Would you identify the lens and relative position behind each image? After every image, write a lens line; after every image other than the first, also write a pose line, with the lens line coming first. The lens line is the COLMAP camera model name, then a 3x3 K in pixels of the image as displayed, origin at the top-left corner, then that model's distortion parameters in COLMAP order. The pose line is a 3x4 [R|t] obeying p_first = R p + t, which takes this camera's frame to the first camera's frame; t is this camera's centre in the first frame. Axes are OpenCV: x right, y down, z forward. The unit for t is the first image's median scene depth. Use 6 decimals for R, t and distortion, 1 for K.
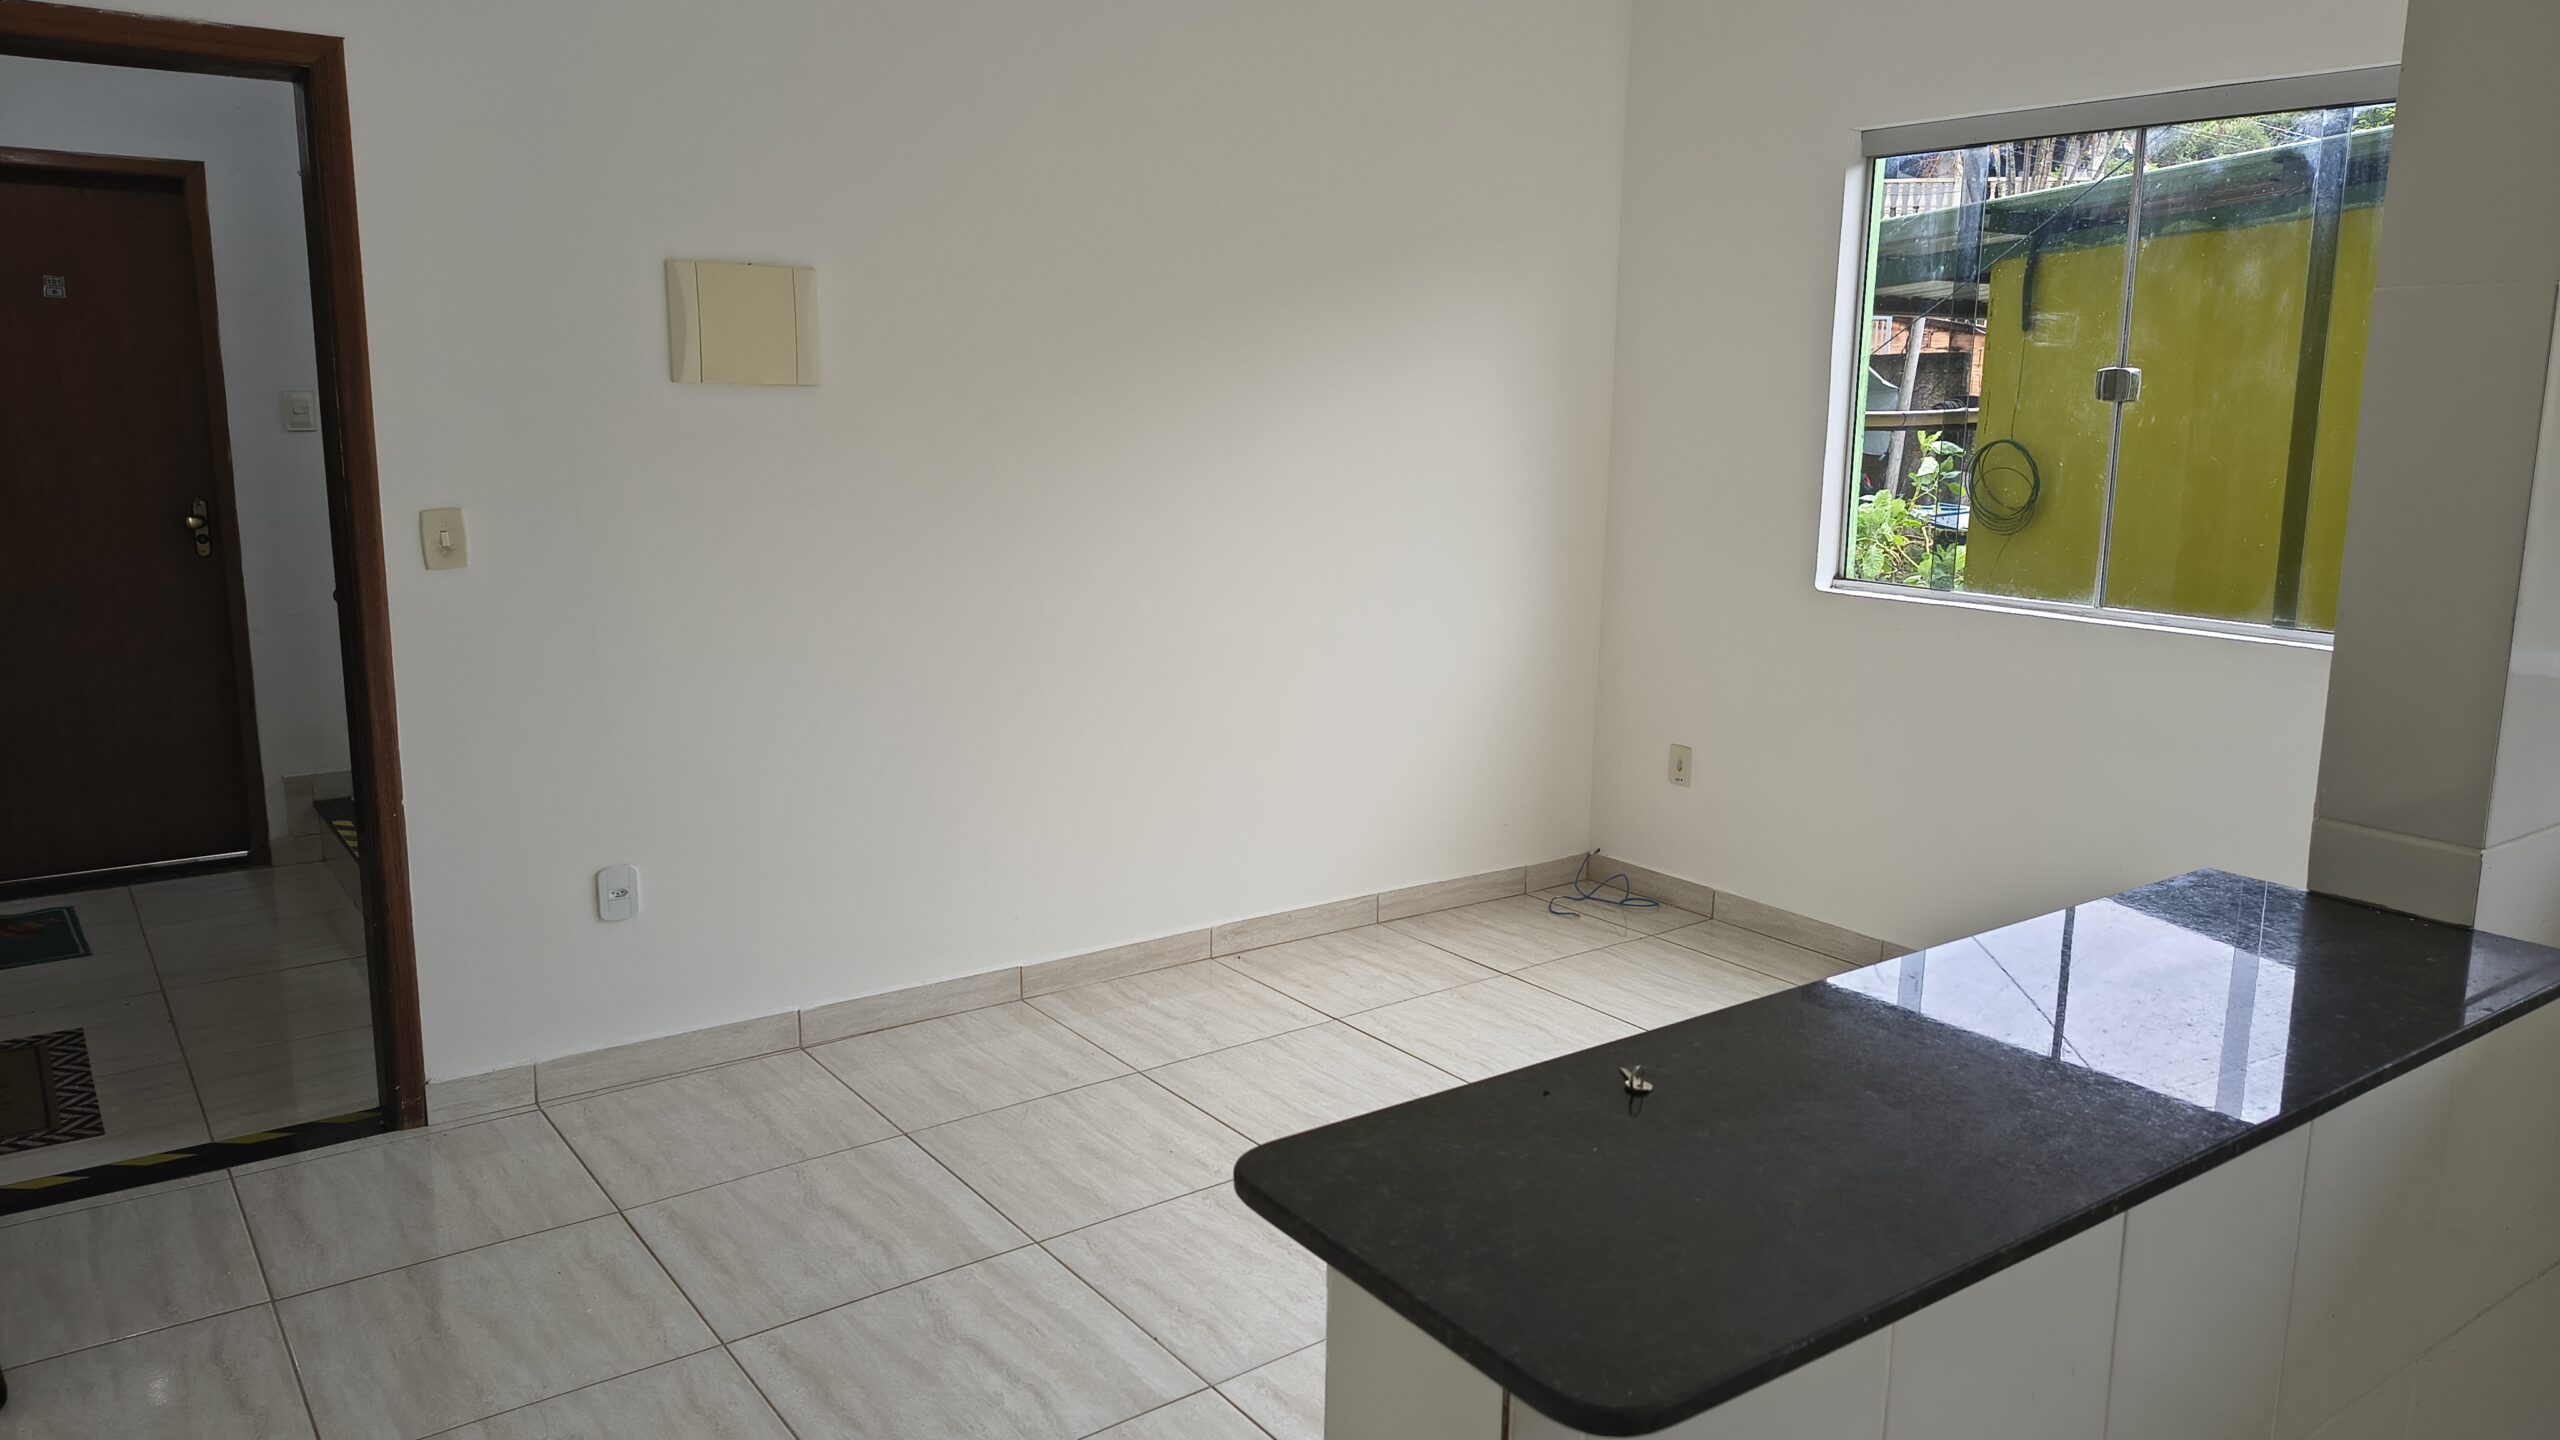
lens RADIAL K [[1769.3, 0, 1271.7], [0, 1769.3, 704.8], [0, 0, 1]] dist [0.022759, -0.003523]
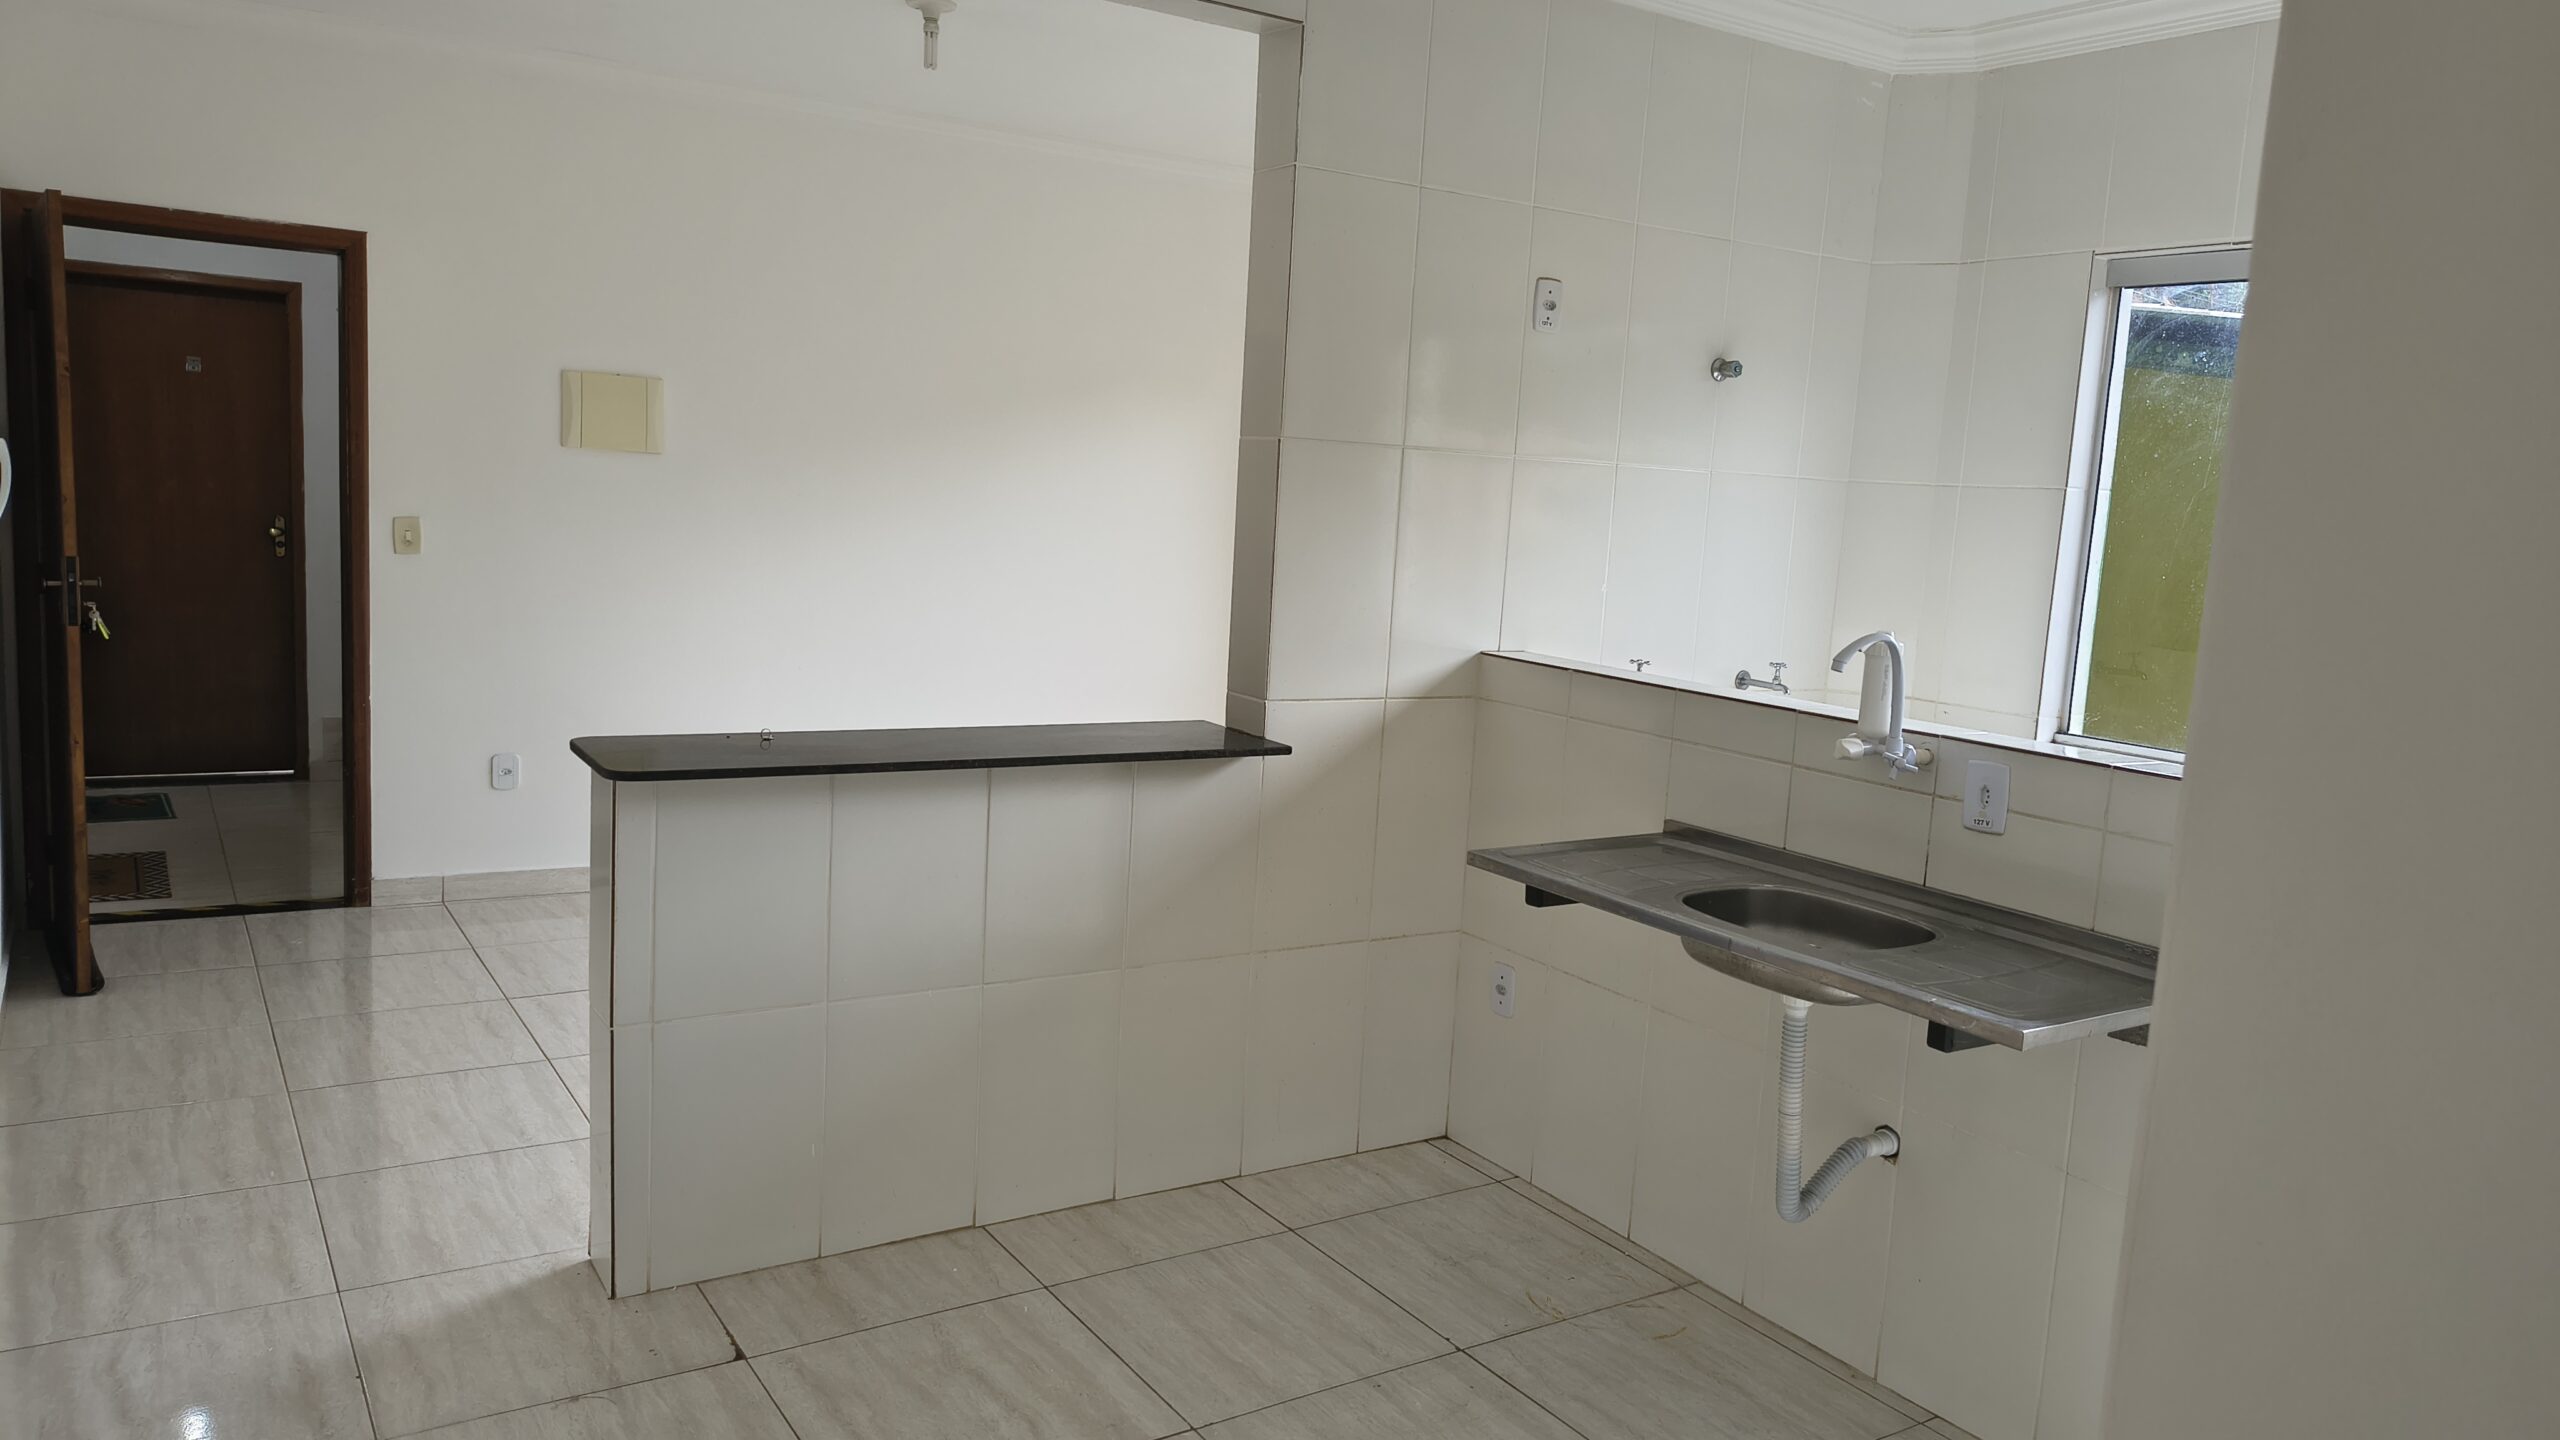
lens RADIAL K [[1769.3, 0, 1293.1], [0, 1769.3, 733.8], [0, 0, 1]] dist [0.022759, -0.003523]
pose [[0.997478, 0.054181, -0.045849, 0.390423], [-0.056073, 0.997584, -0.041018, 0.099067], [0.043516, 0.043485, 0.998106, -0.526317]]
